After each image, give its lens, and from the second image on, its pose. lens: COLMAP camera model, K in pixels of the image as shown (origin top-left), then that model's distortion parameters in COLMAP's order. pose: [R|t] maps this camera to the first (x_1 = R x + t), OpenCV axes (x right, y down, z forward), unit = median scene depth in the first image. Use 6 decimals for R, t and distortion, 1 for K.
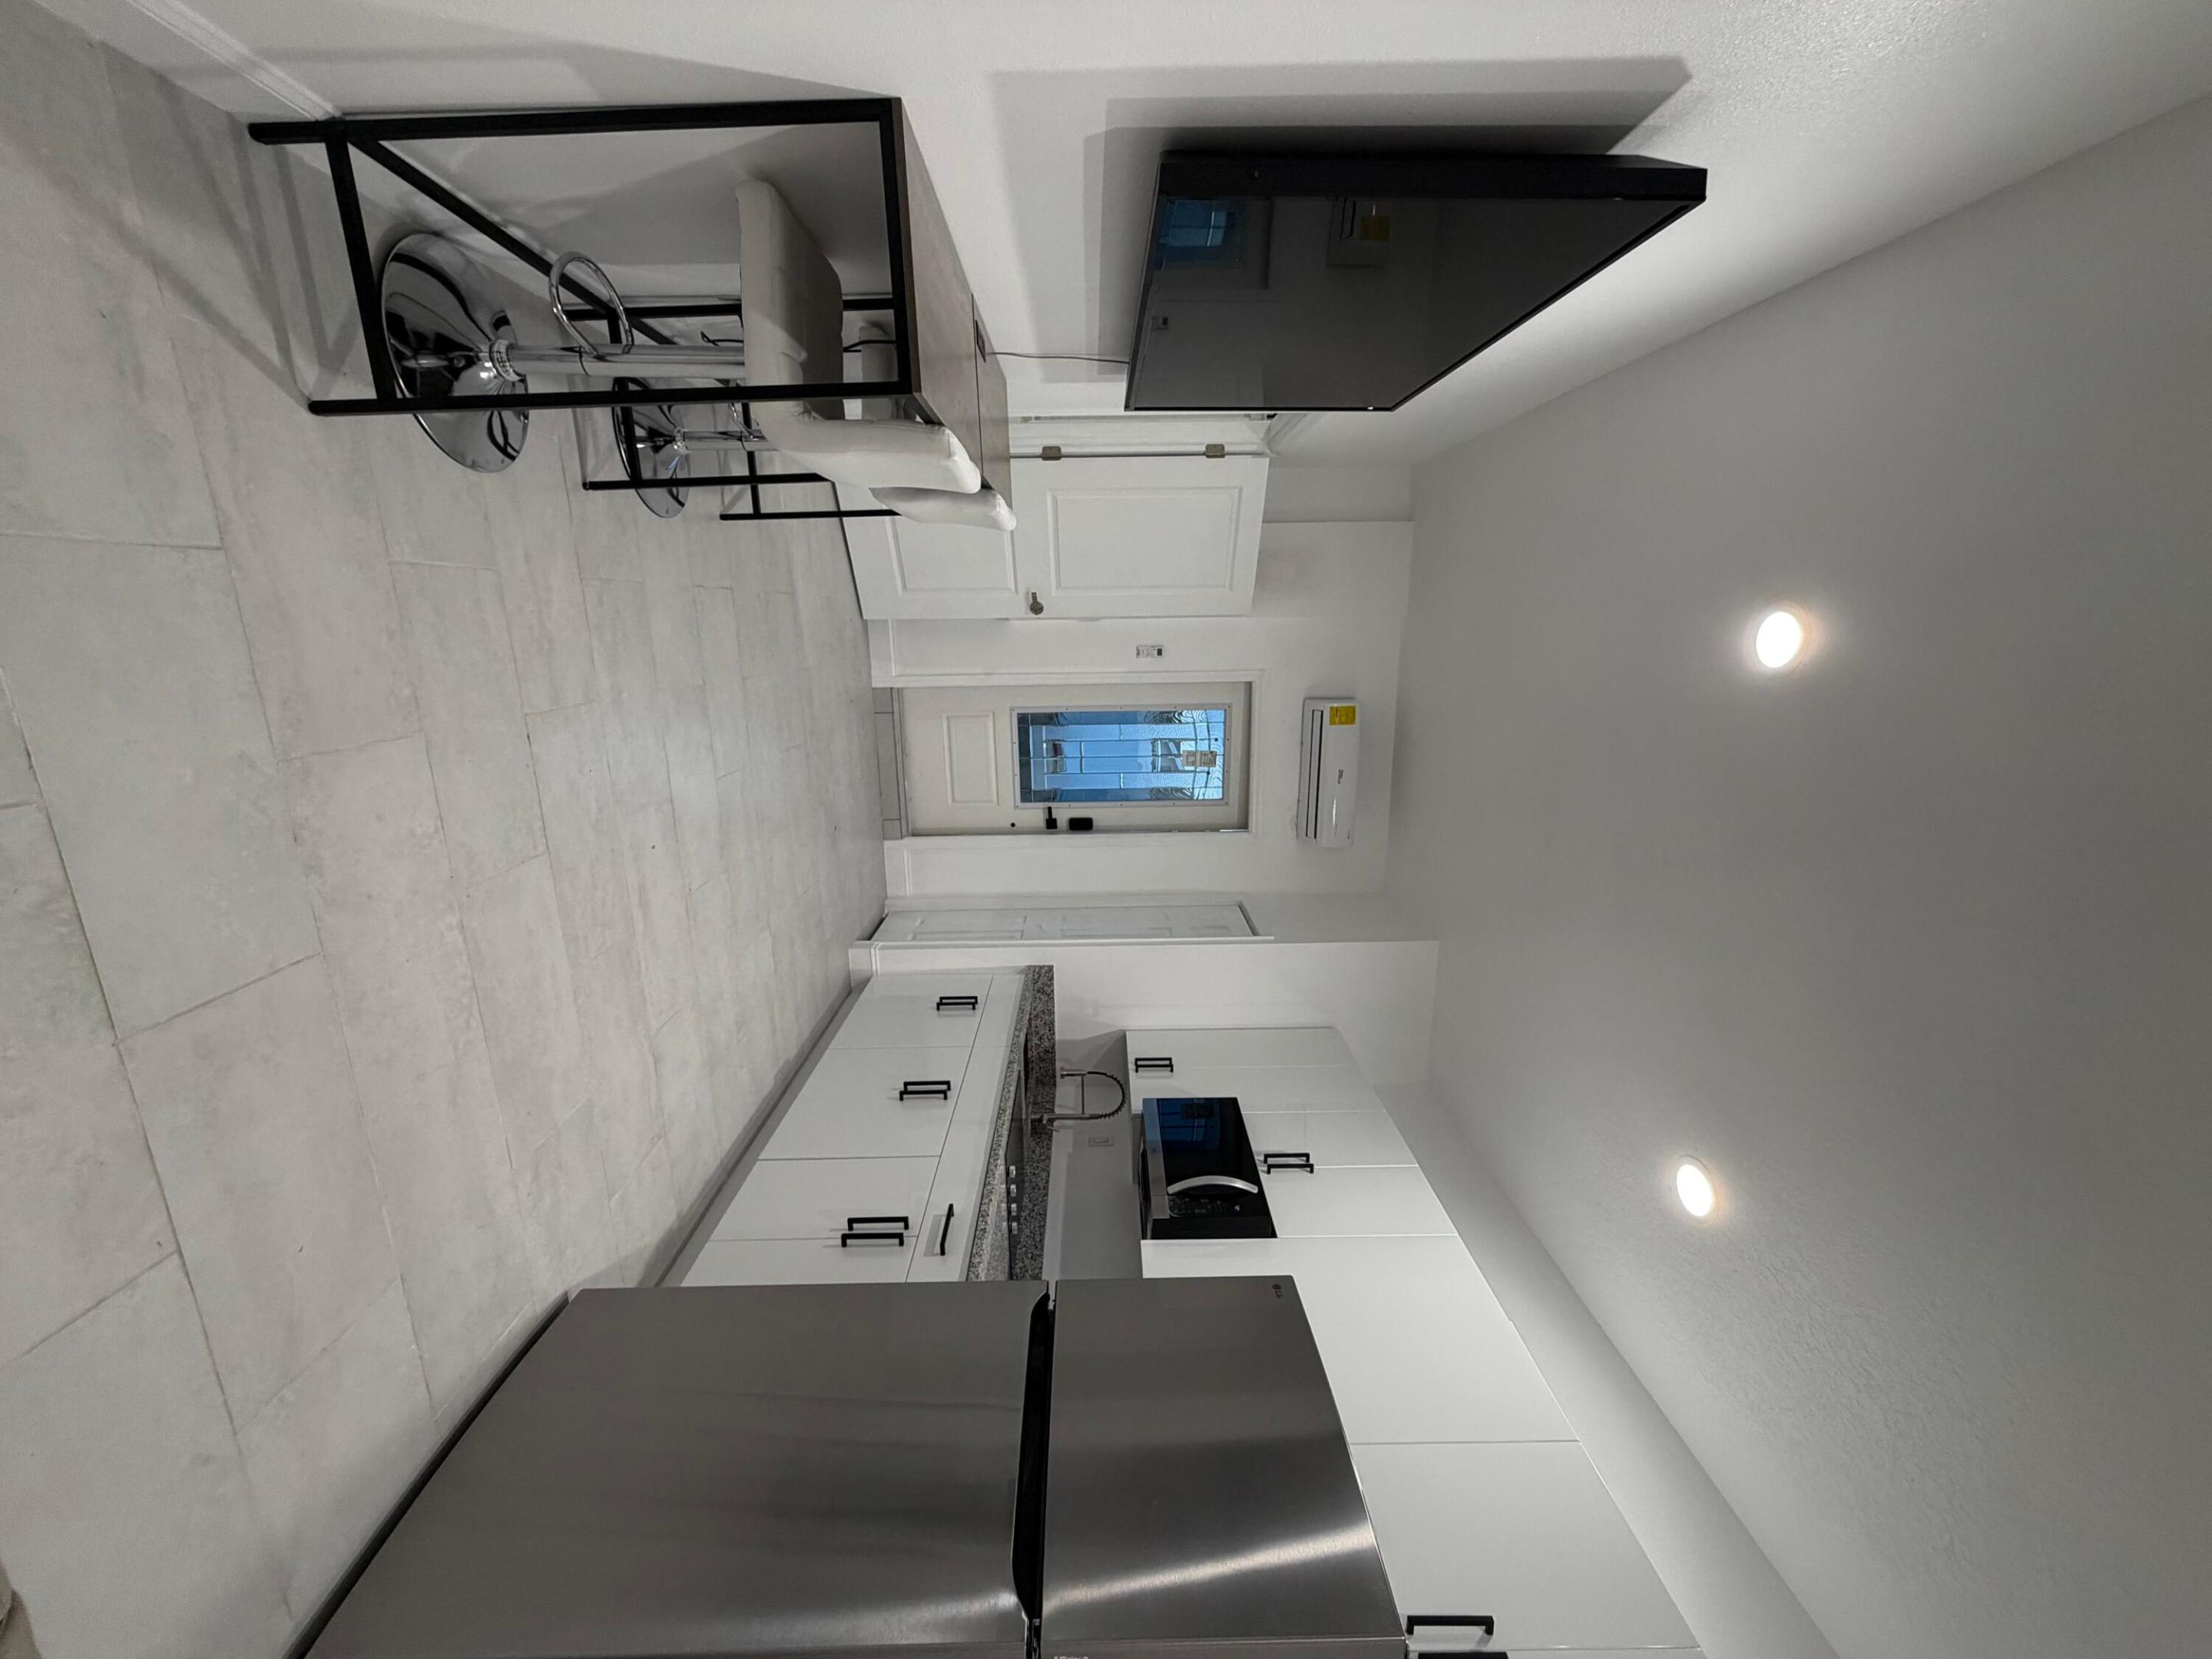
lens RADIAL K [[881.9, 0, 1100.8], [0, 881.9, 828.6], [0, 0, 1]] dist [-0.000238, 0.000190]
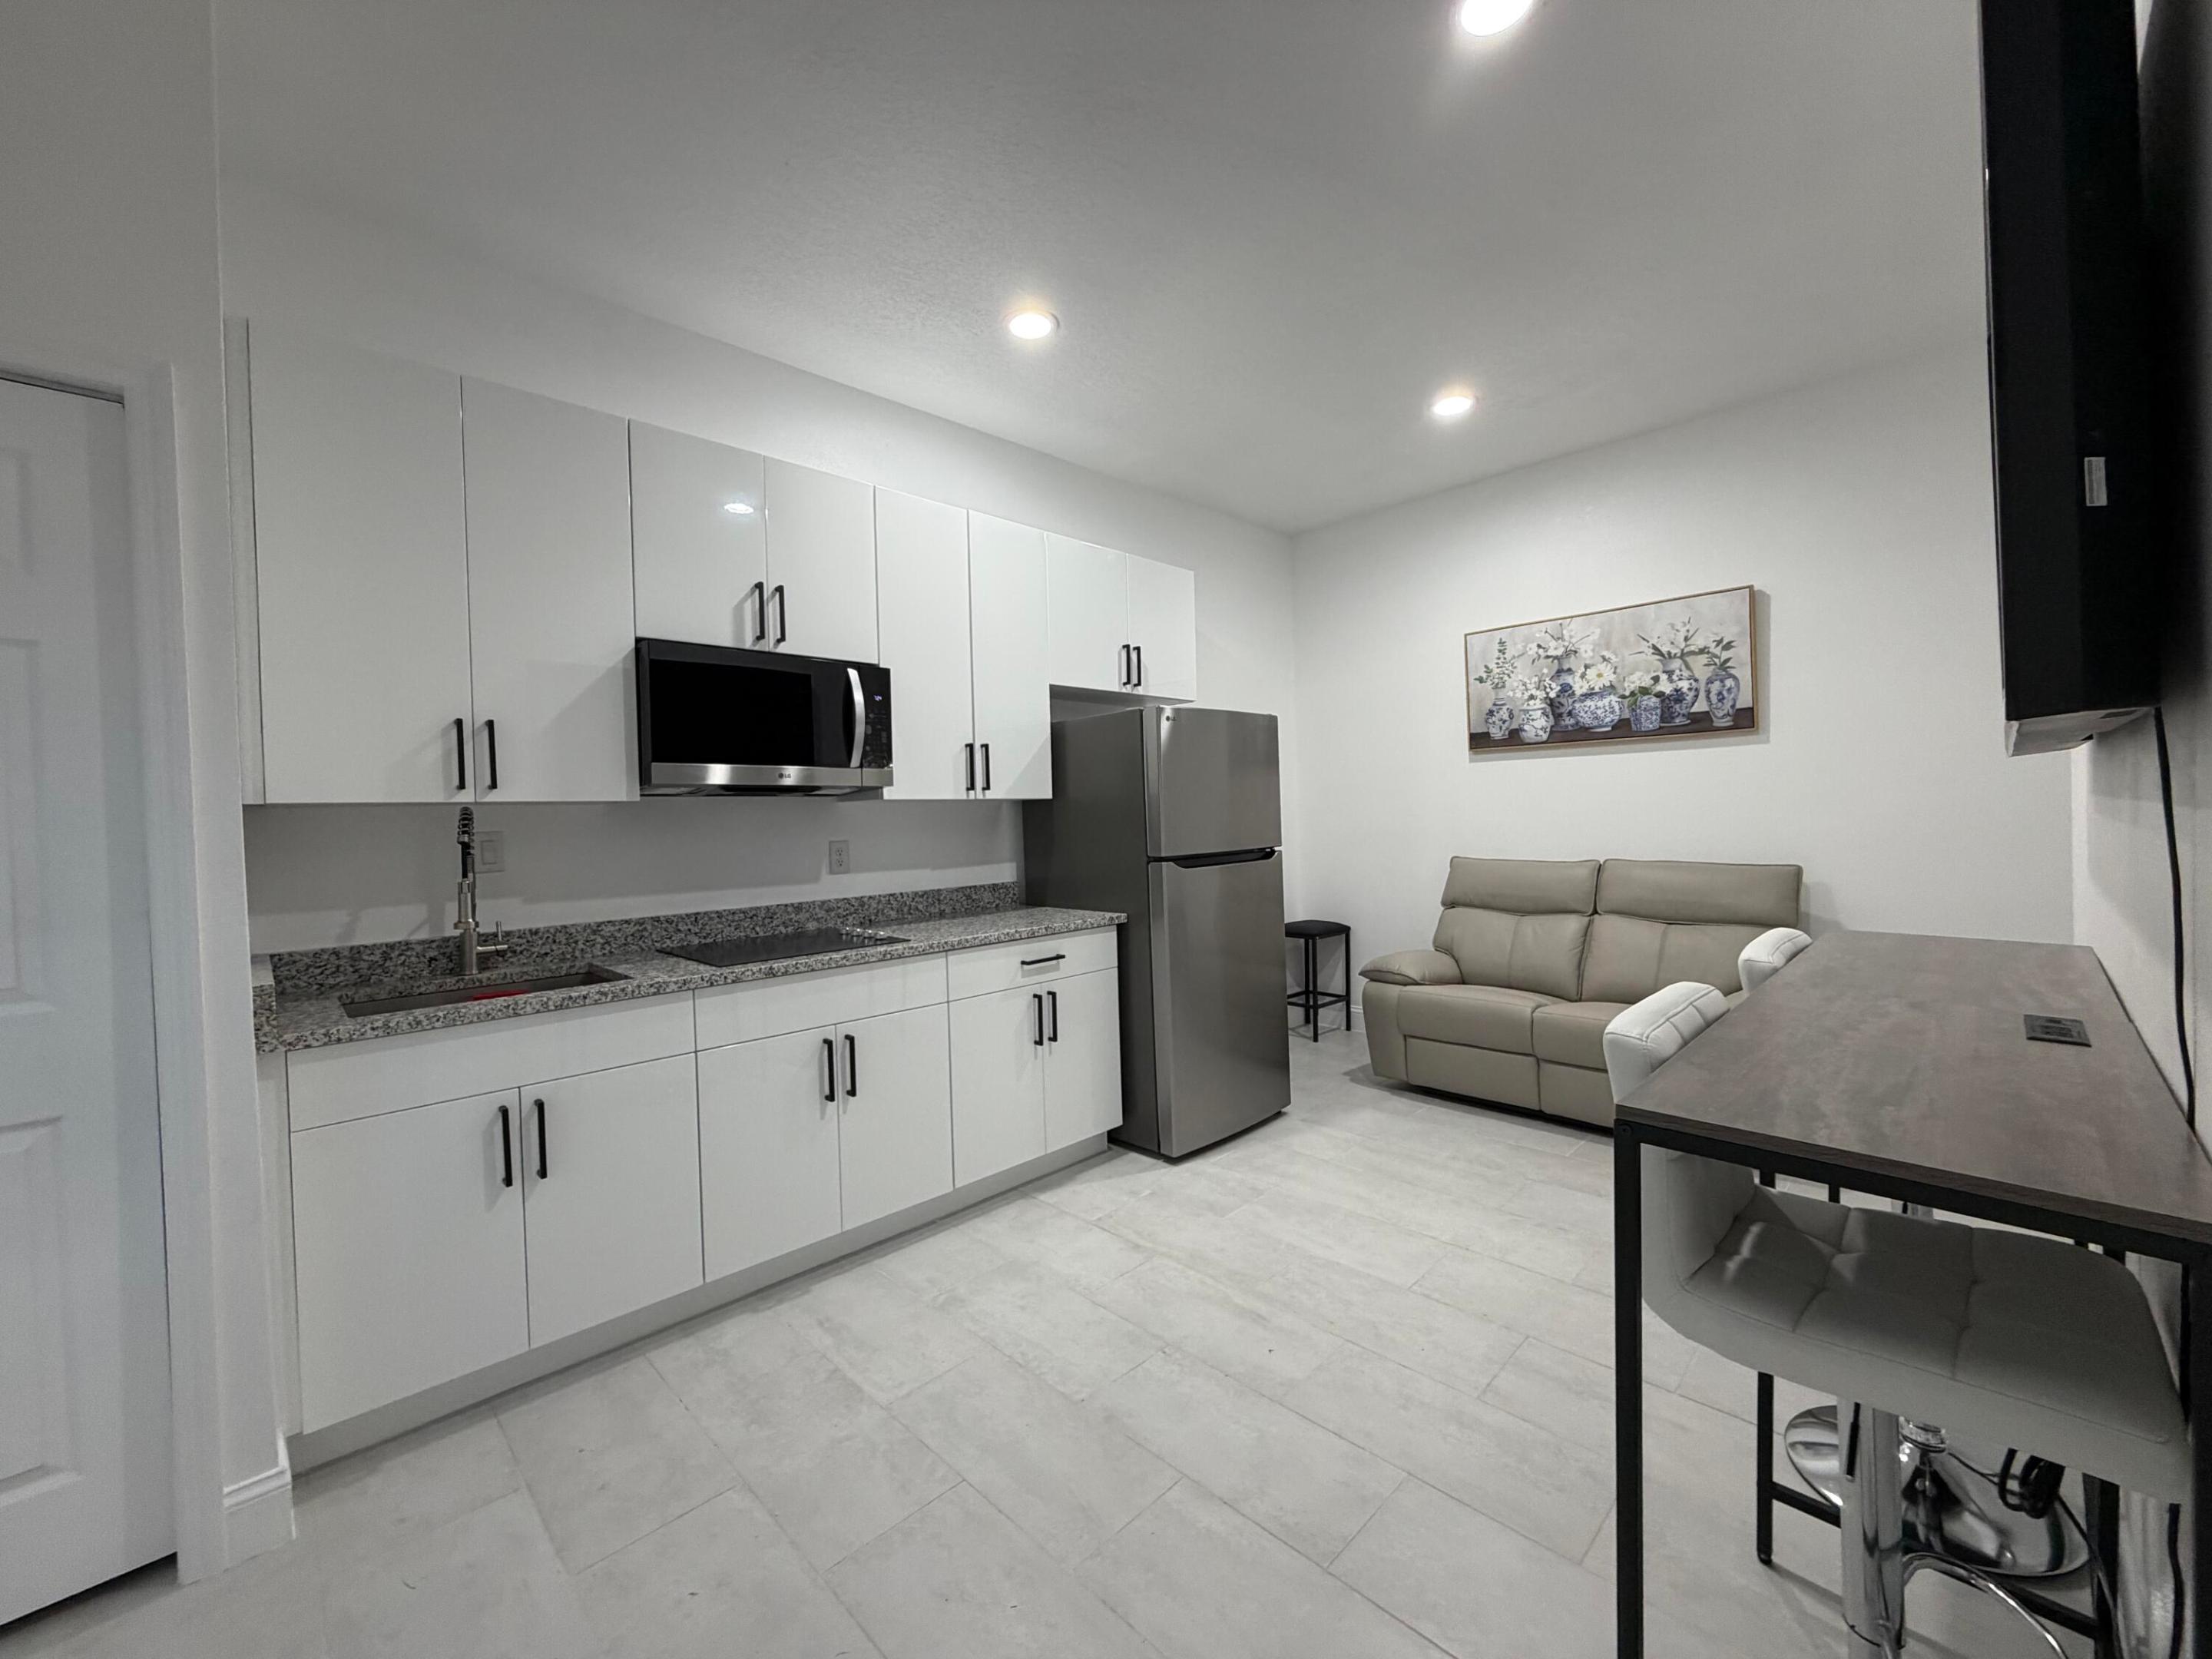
lens RADIAL K [[882.7, 0, 1099.2], [0, 882.7, 825.5], [0, 0, 1]] dist [-0.000153, 0.000190]
pose [[-0.034373, -0.999406, 0.002490, 0.005590], [-0.511555, 0.019734, 0.859024, -0.669556], [-0.858563, 0.028253, -0.511930, 1.644118]]
